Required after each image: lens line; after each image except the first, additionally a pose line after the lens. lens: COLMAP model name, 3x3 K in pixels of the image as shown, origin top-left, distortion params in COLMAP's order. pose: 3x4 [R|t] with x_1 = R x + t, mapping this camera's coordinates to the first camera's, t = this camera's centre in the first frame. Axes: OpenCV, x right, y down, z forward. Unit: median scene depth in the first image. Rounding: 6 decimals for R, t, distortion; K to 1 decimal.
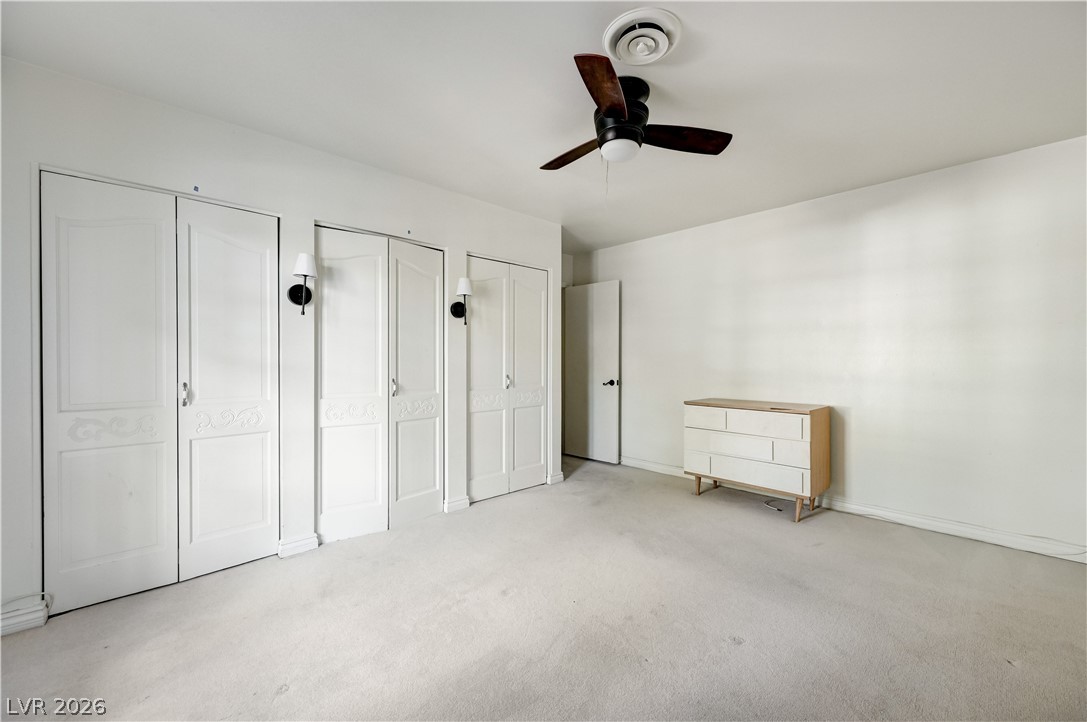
lens RADIAL K [[435.1, 0, 544.6], [0, 435.1, 361.0], [0, 0, 1]] dist [-0.001956, 0.000442]
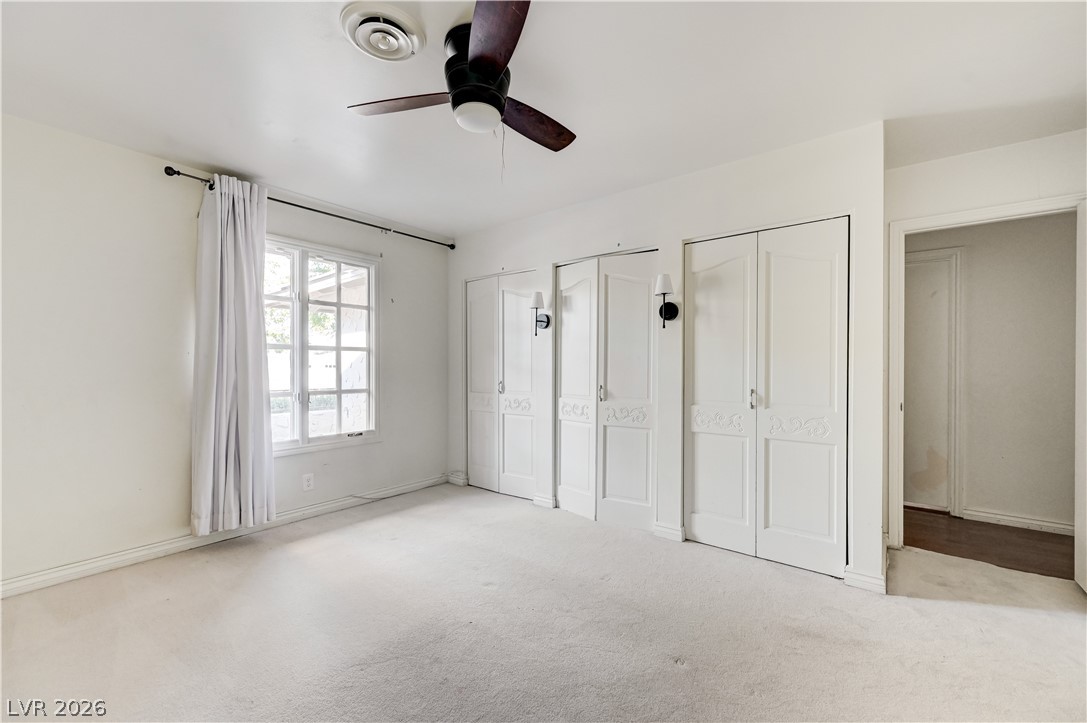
lens RADIAL K [[435.1, 0, 547.6], [0, 435.1, 365.4], [0, 0, 1]] dist [-0.001956, 0.000442]
pose [[0.143302, -0.001681, -0.989678, 0.716030], [-0.001839, 0.999996, -0.001965, -0.006873], [0.989677, 0.002102, 0.143298, 0.708682]]
